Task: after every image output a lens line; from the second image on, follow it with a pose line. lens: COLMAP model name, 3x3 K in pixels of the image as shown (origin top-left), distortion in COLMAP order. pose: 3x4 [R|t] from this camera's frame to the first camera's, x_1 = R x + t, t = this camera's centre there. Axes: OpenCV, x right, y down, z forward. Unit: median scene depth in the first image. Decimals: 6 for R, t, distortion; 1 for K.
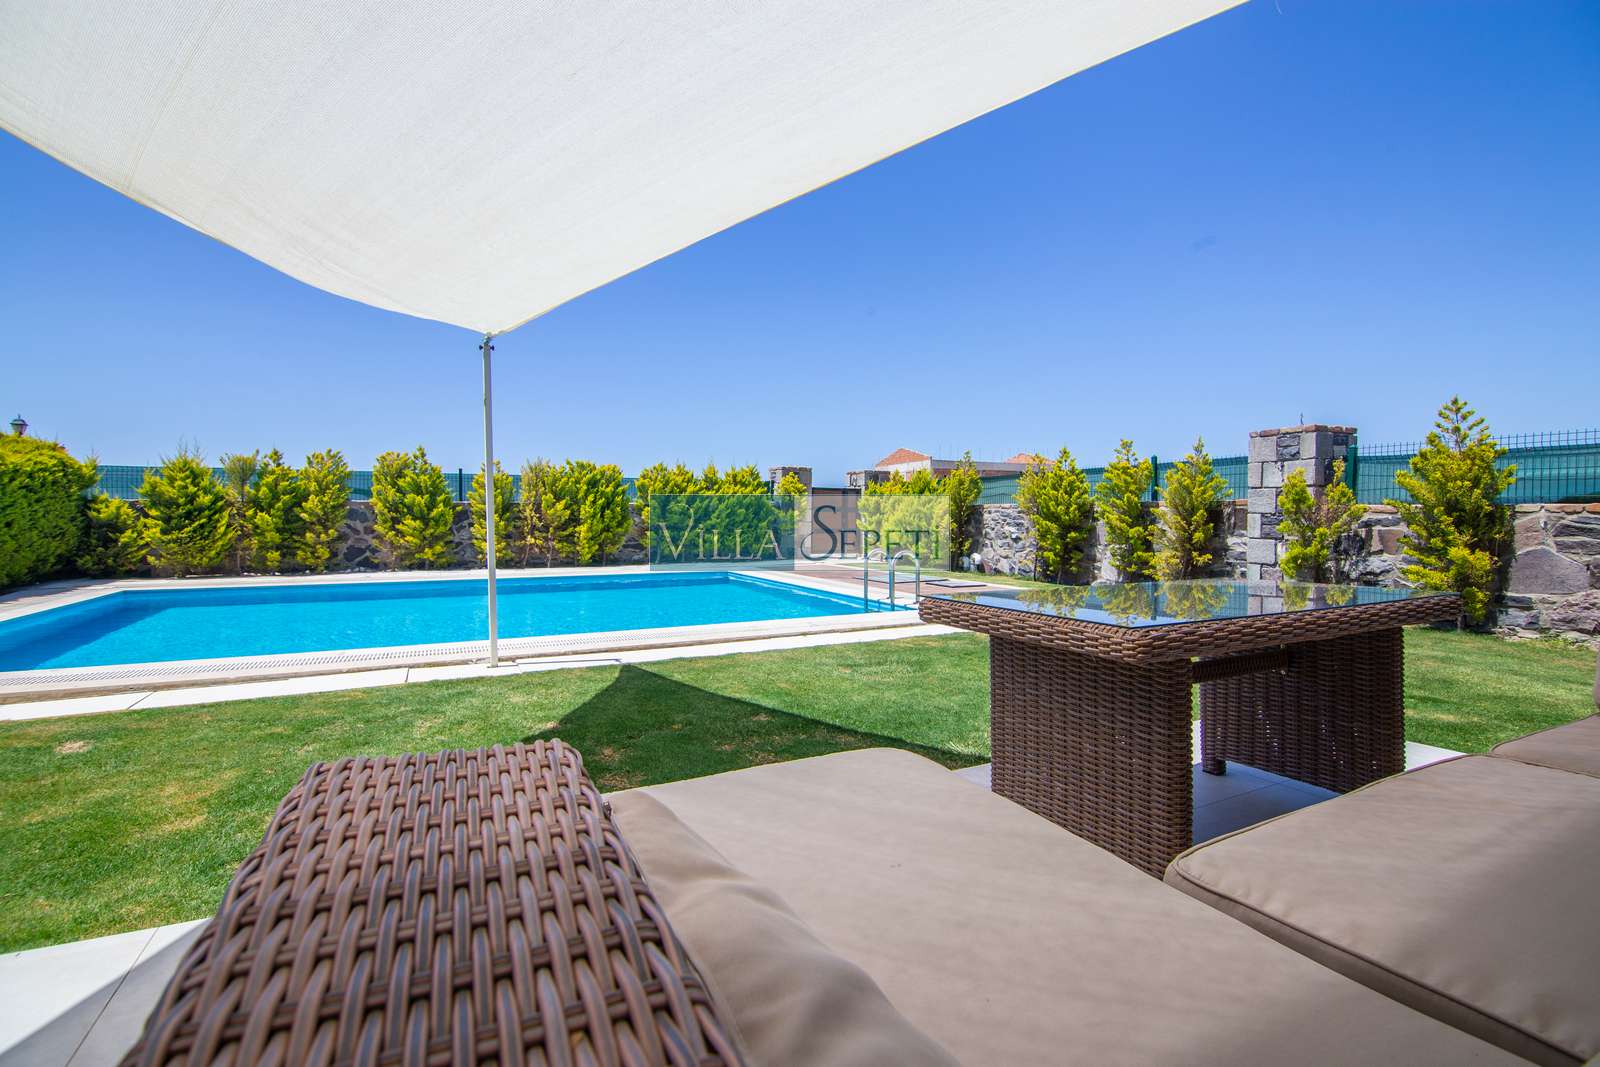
lens RADIAL K [[705.4, 0, 820.8], [0, 705.4, 529.1], [0, 0, 1]] dist [-0.016457, -0.000372]
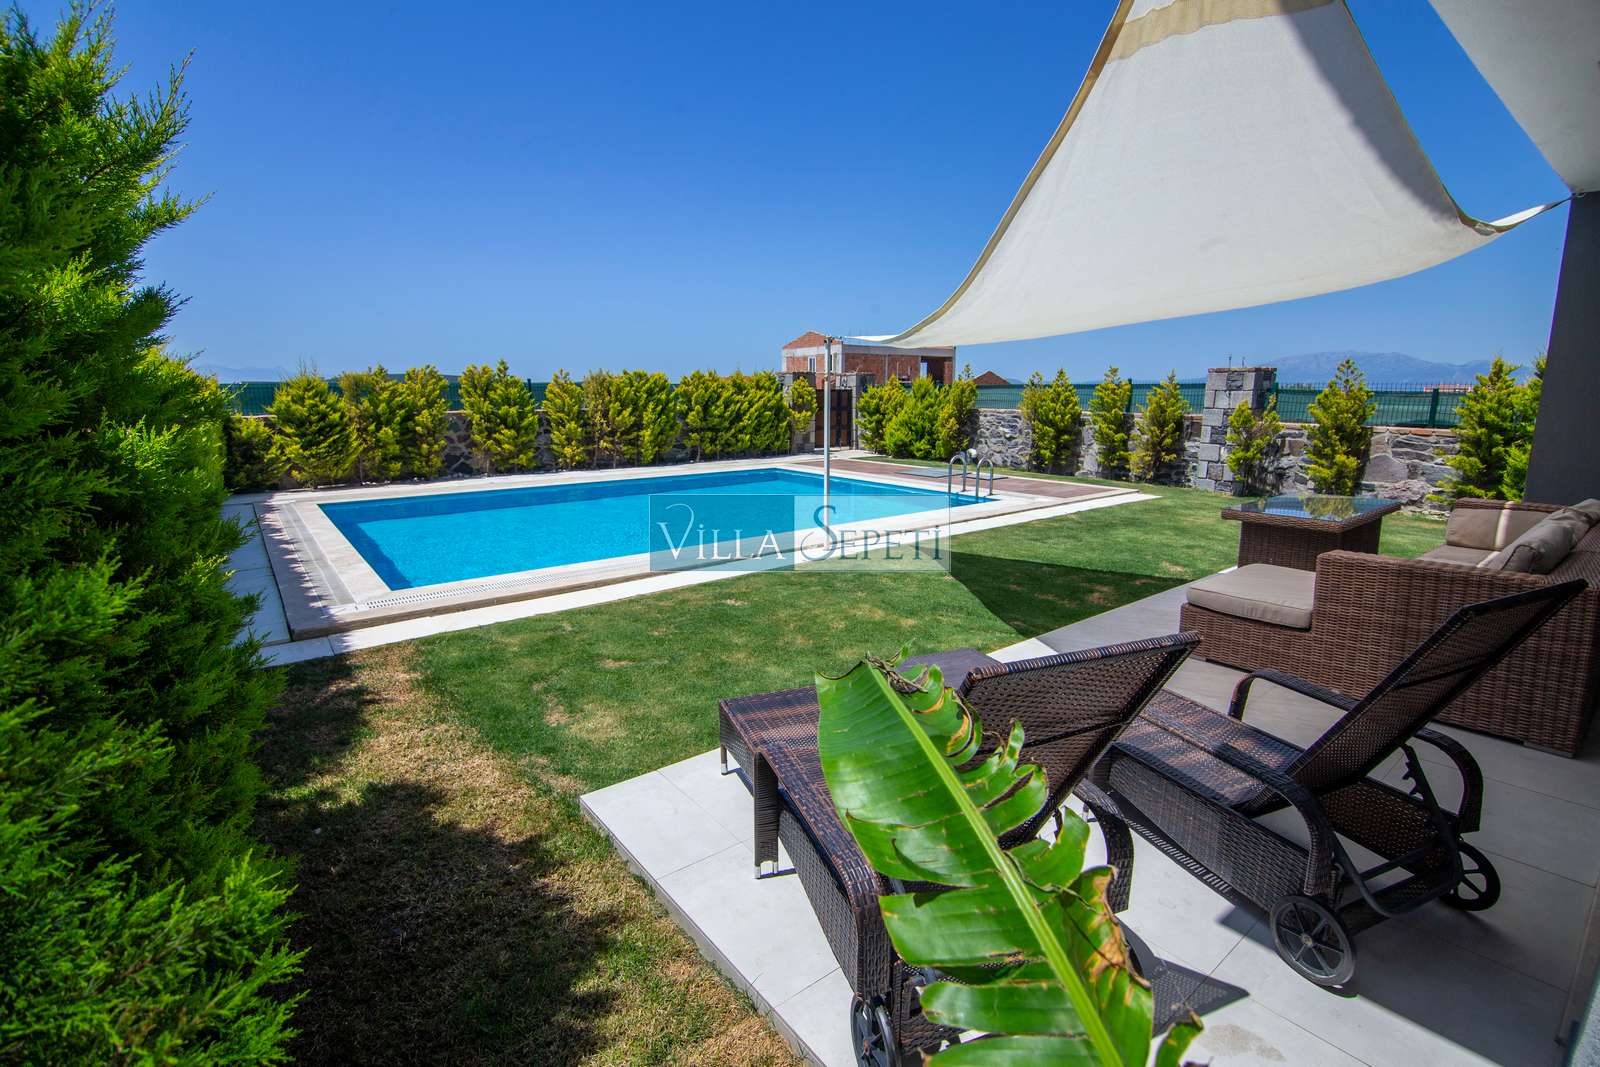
lens RADIAL K [[731.6, 0, 808.2], [0, 731.6, 529.8], [0, 0, 1]] dist [0.001834, -0.011965]
pose [[0.981342, -0.038776, 0.188319, -0.363378], [0.005500, 0.984713, 0.174100, -0.059432], [-0.192191, -0.169816, 0.966553, -0.254157]]
